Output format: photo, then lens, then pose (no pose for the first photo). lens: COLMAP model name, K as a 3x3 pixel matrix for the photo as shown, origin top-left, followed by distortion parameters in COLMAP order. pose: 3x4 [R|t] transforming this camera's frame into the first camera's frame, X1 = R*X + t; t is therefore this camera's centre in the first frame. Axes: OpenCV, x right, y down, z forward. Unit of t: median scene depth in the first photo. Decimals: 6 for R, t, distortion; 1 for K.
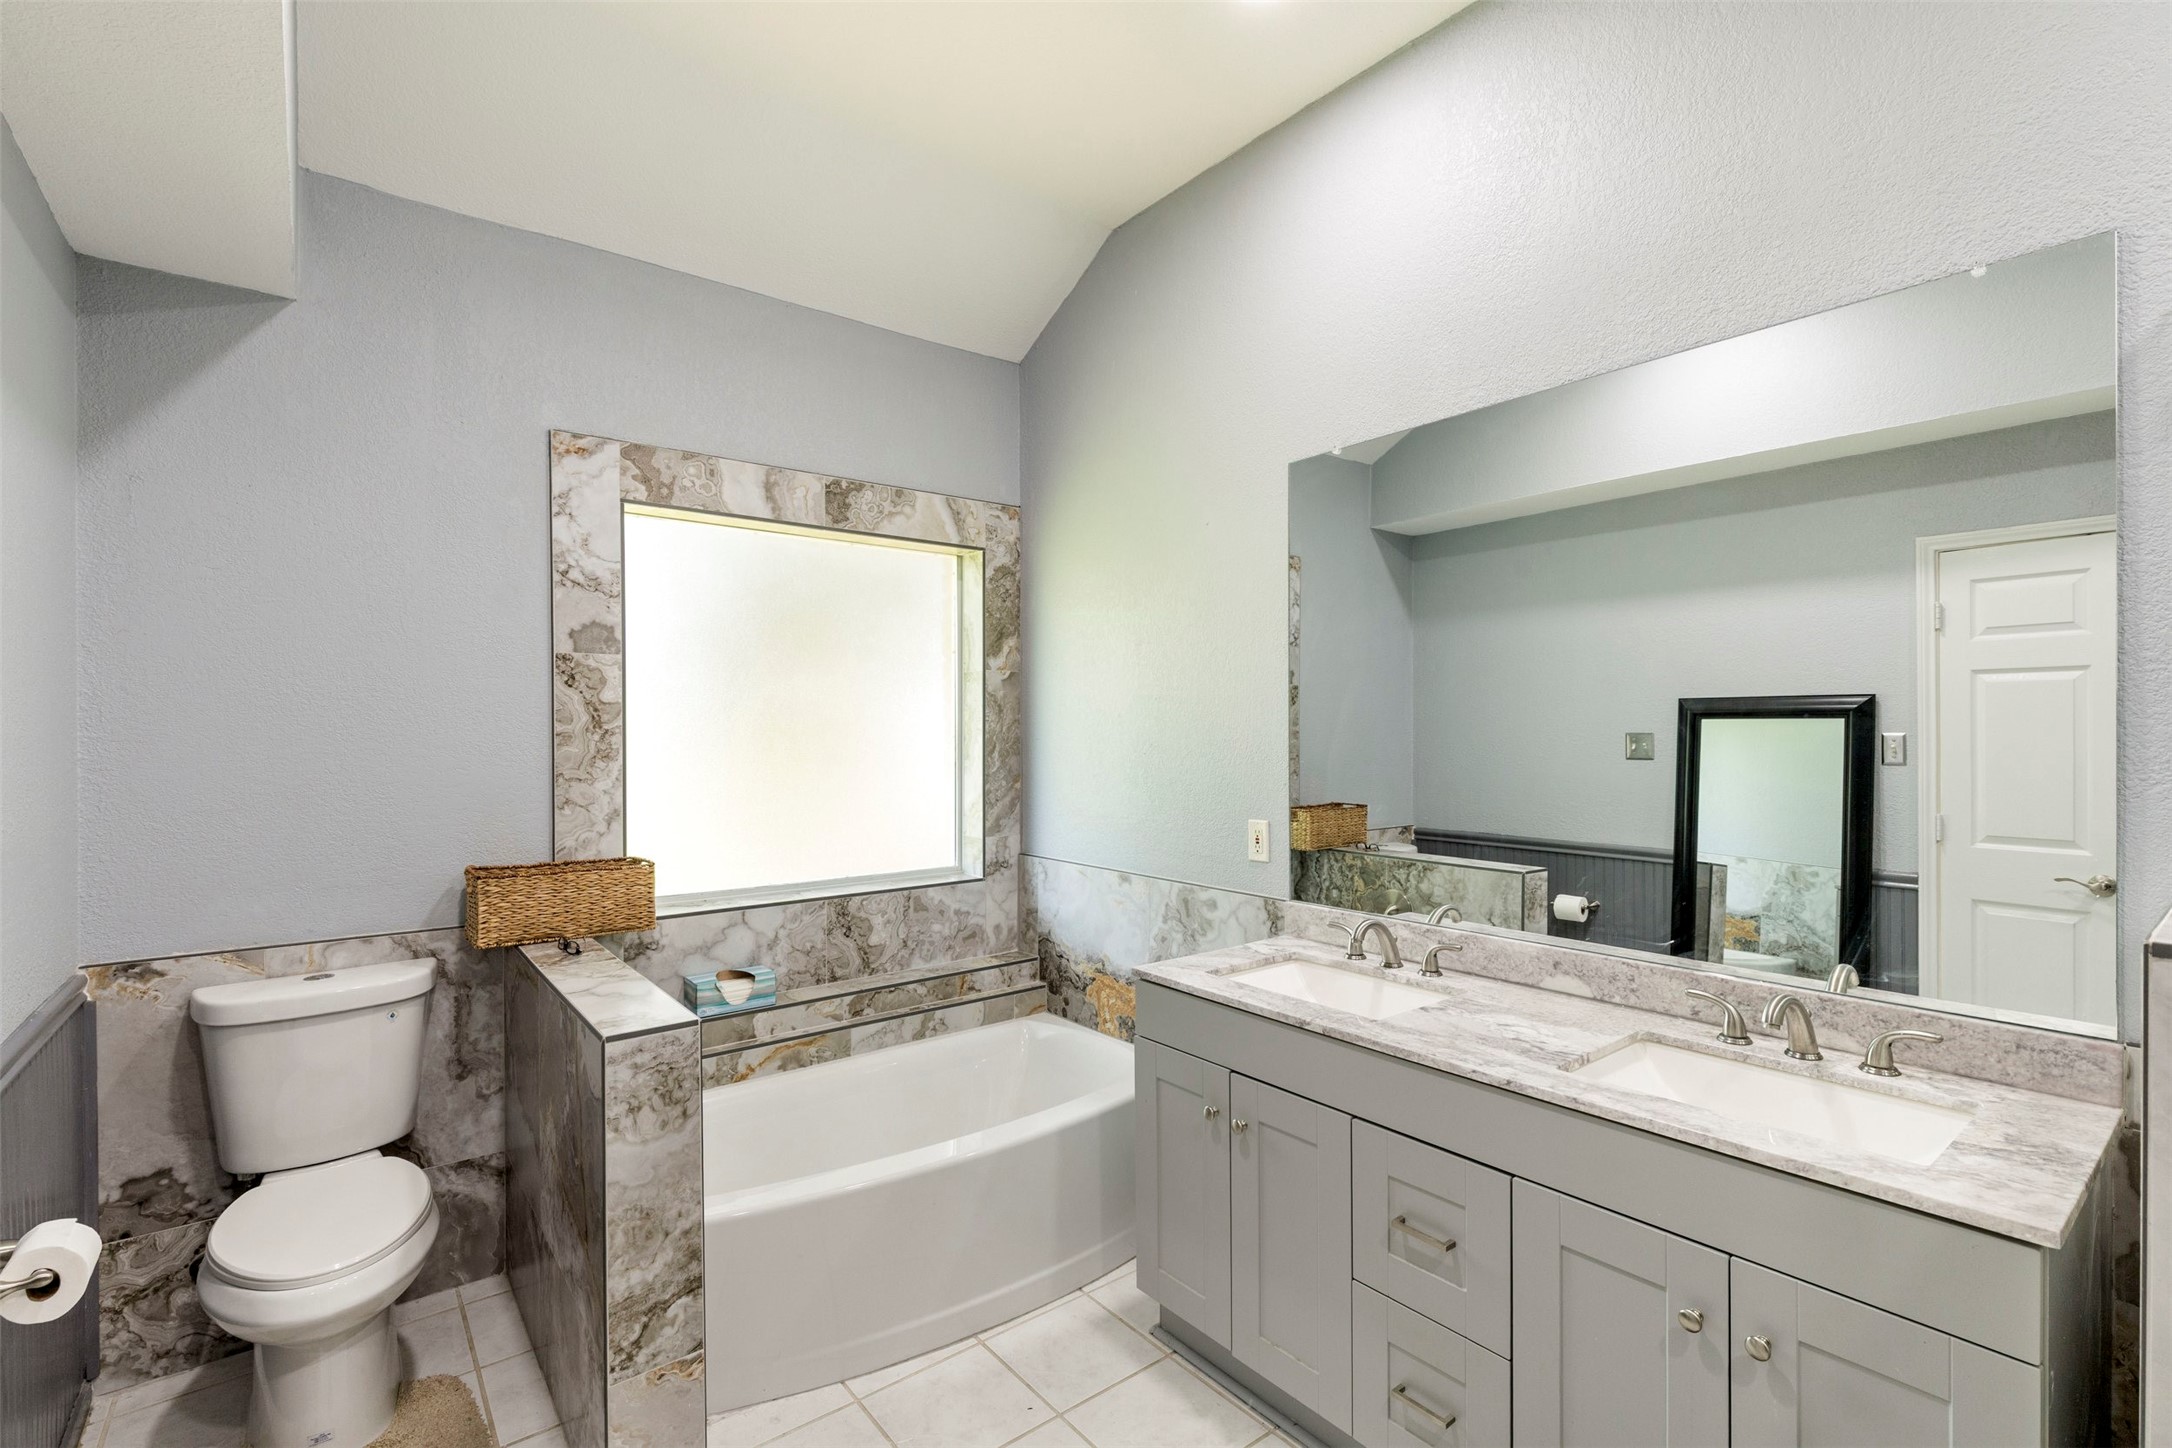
lens RADIAL K [[972.0, 0, 1086.1], [0, 972.0, 740.6], [0, 0, 1]] dist [0.006772, -0.001794]
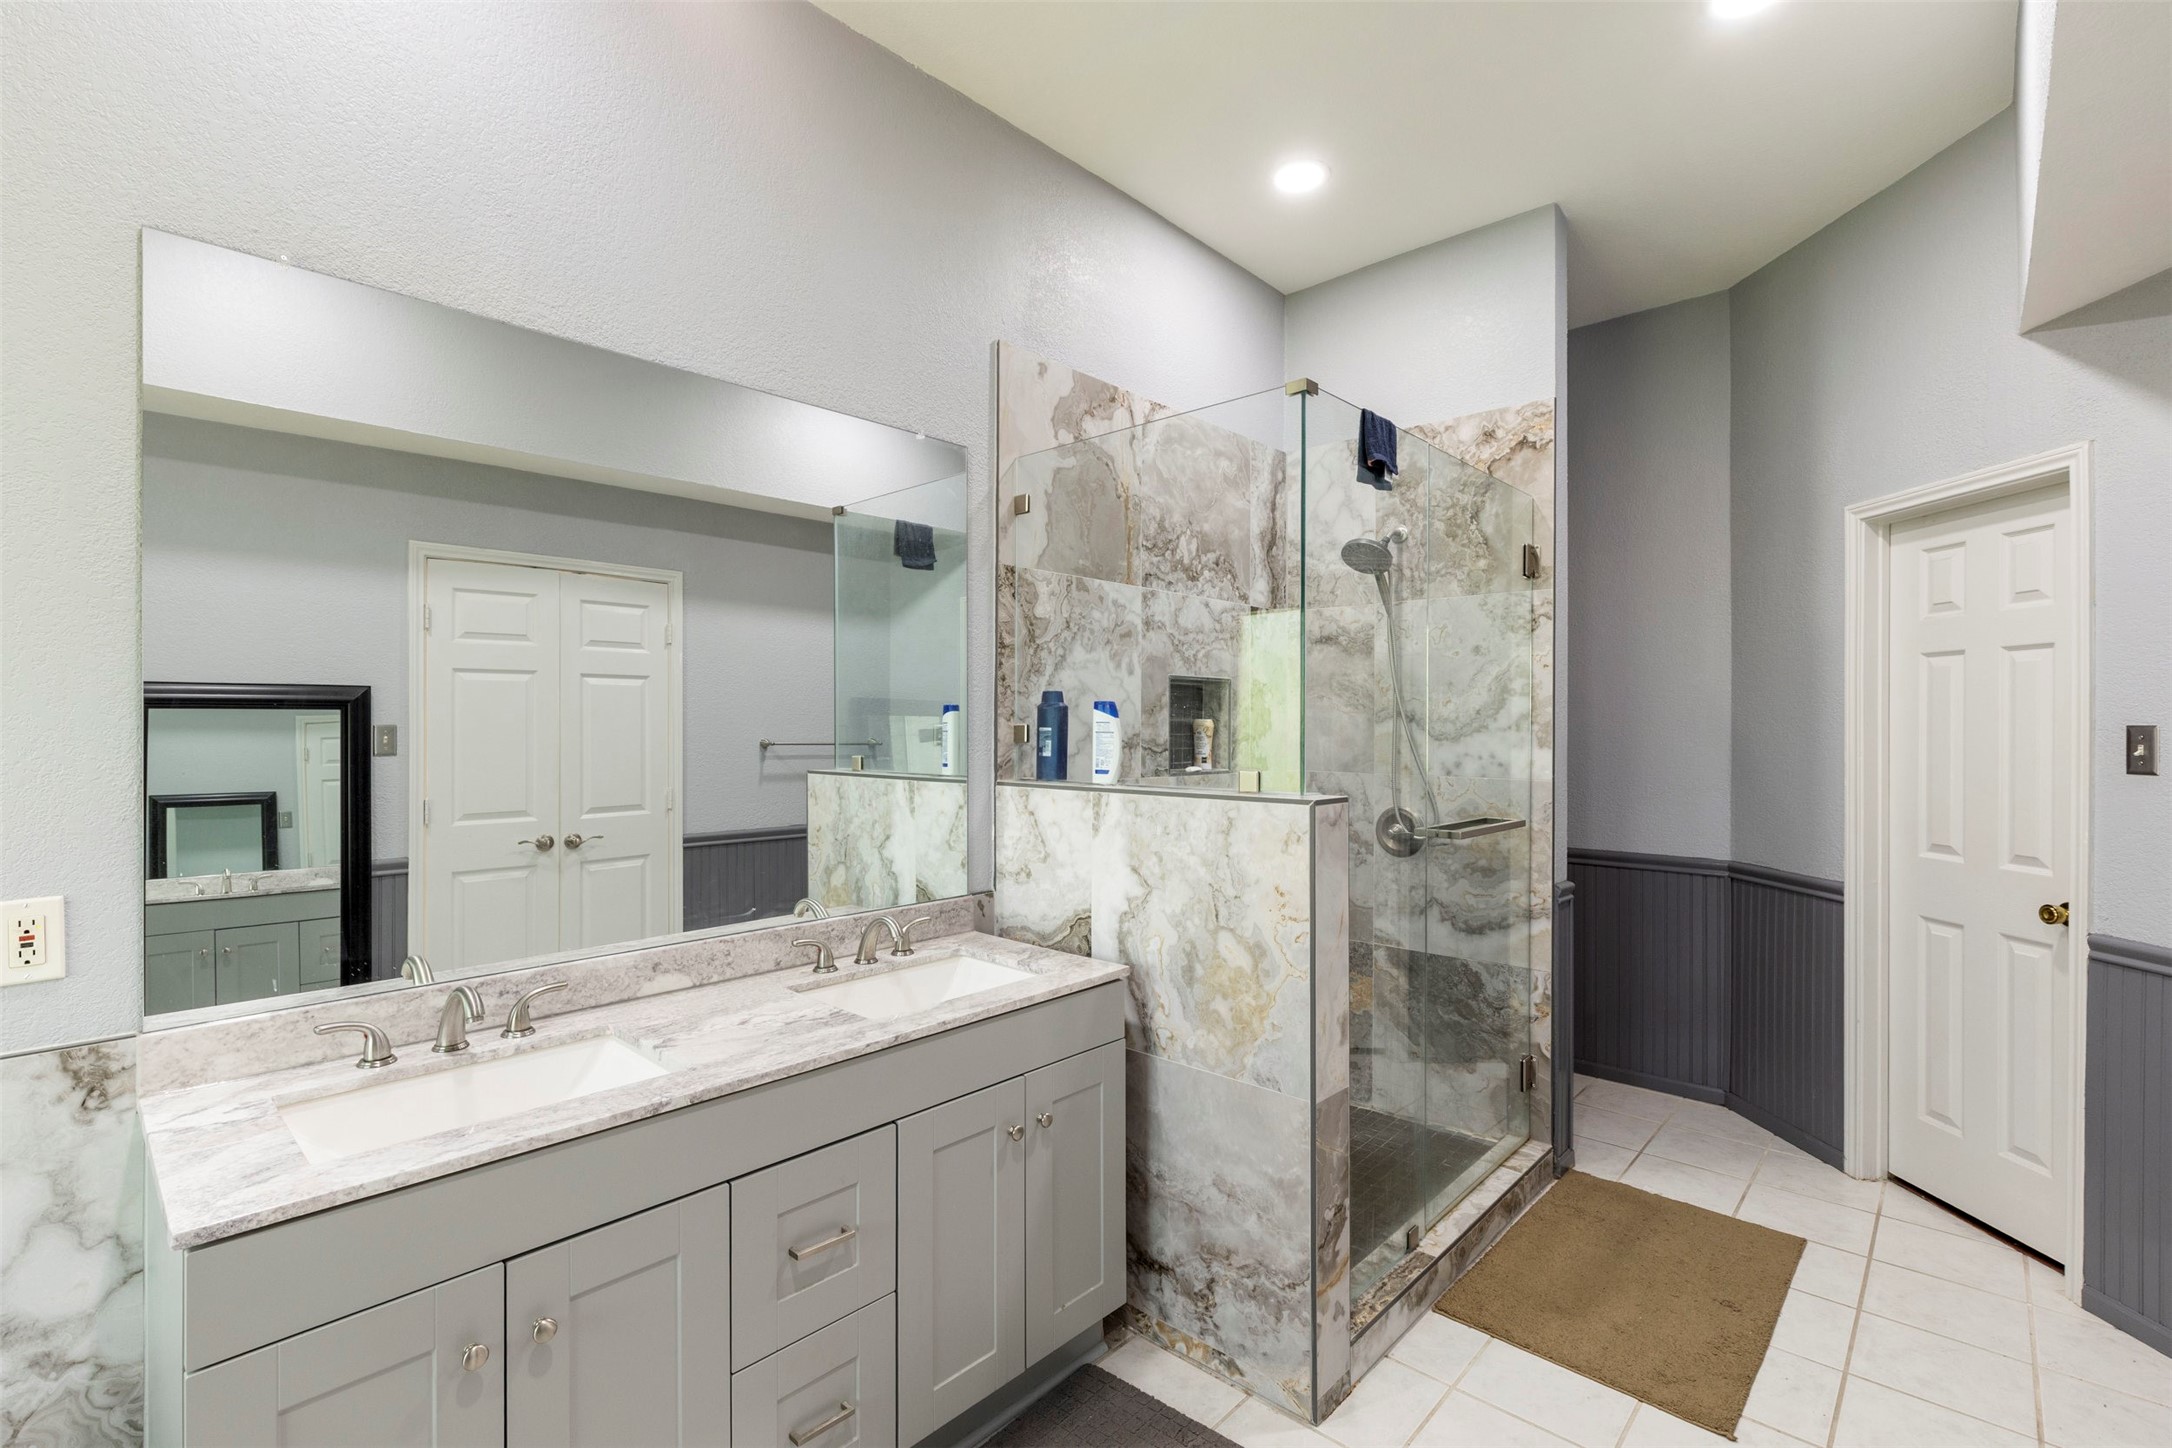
lens RADIAL K [[972.0, 0, 1131.4], [0, 972.0, 714.3], [0, 0, 1]] dist [0.006772, -0.001794]
pose [[-0.174441, 0.012694, 0.984586, -0.540031], [0.007663, 0.999904, -0.011534, -0.002365], [-0.984638, 0.005533, -0.174521, 0.705444]]
